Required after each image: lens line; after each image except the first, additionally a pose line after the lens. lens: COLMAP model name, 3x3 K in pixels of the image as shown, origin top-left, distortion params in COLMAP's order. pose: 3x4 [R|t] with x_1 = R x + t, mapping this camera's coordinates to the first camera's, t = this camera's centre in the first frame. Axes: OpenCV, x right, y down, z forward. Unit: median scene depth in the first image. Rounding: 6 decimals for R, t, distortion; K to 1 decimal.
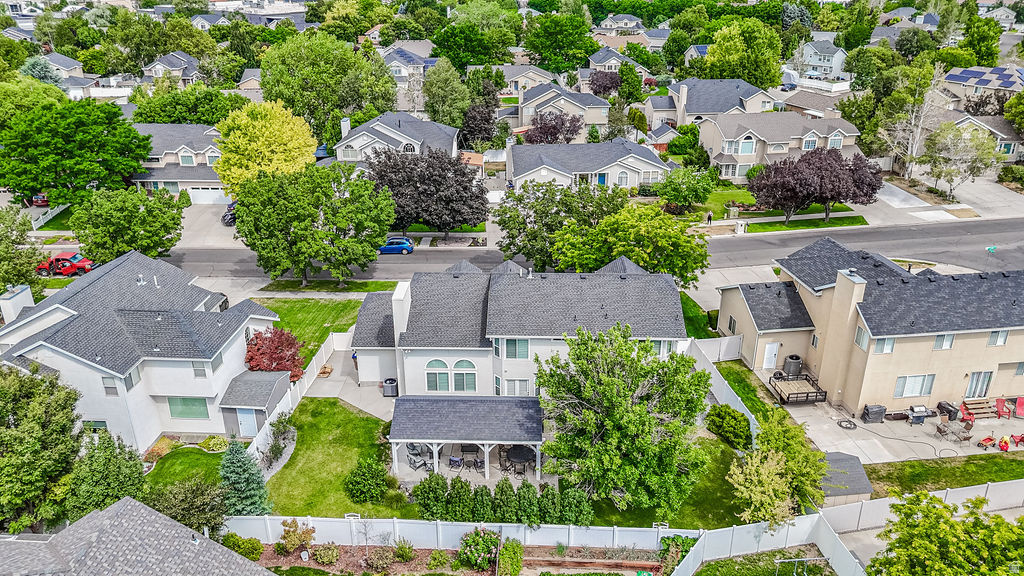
lens RADIAL K [[777.4, 0, 512.0], [0, 777.4, 288.0], [0, 0, 1]] dist [0.088688, -0.083362]
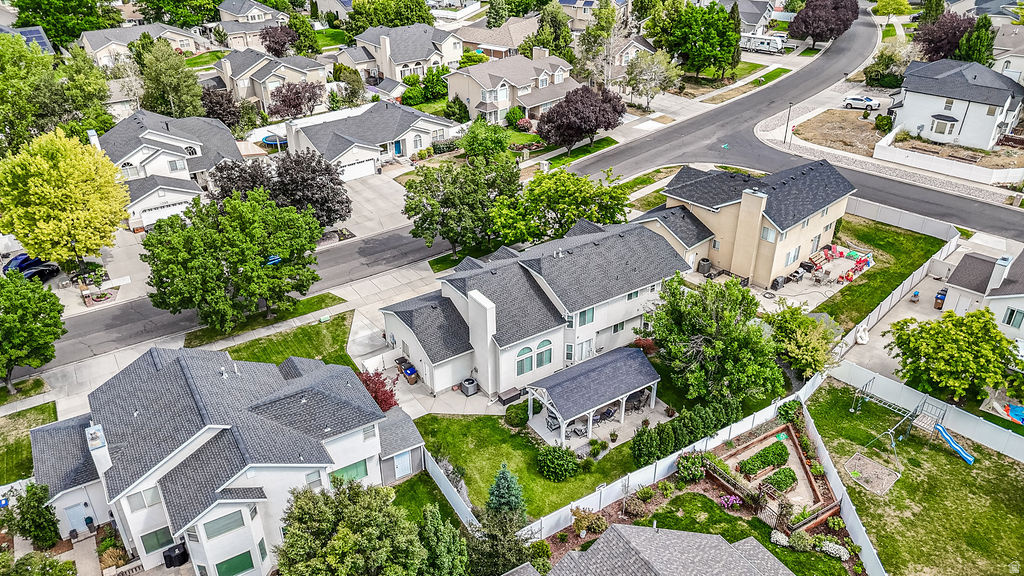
lens RADIAL K [[777.4, 0, 512.0], [0, 777.4, 288.0], [0, 0, 1]] dist [0.088688, -0.083362]
pose [[0.807992, -0.290890, 0.512379, -0.607103], [0.234028, 0.956533, 0.173999, -0.176258], [-0.540722, -0.020679, 0.840947, 0.048008]]
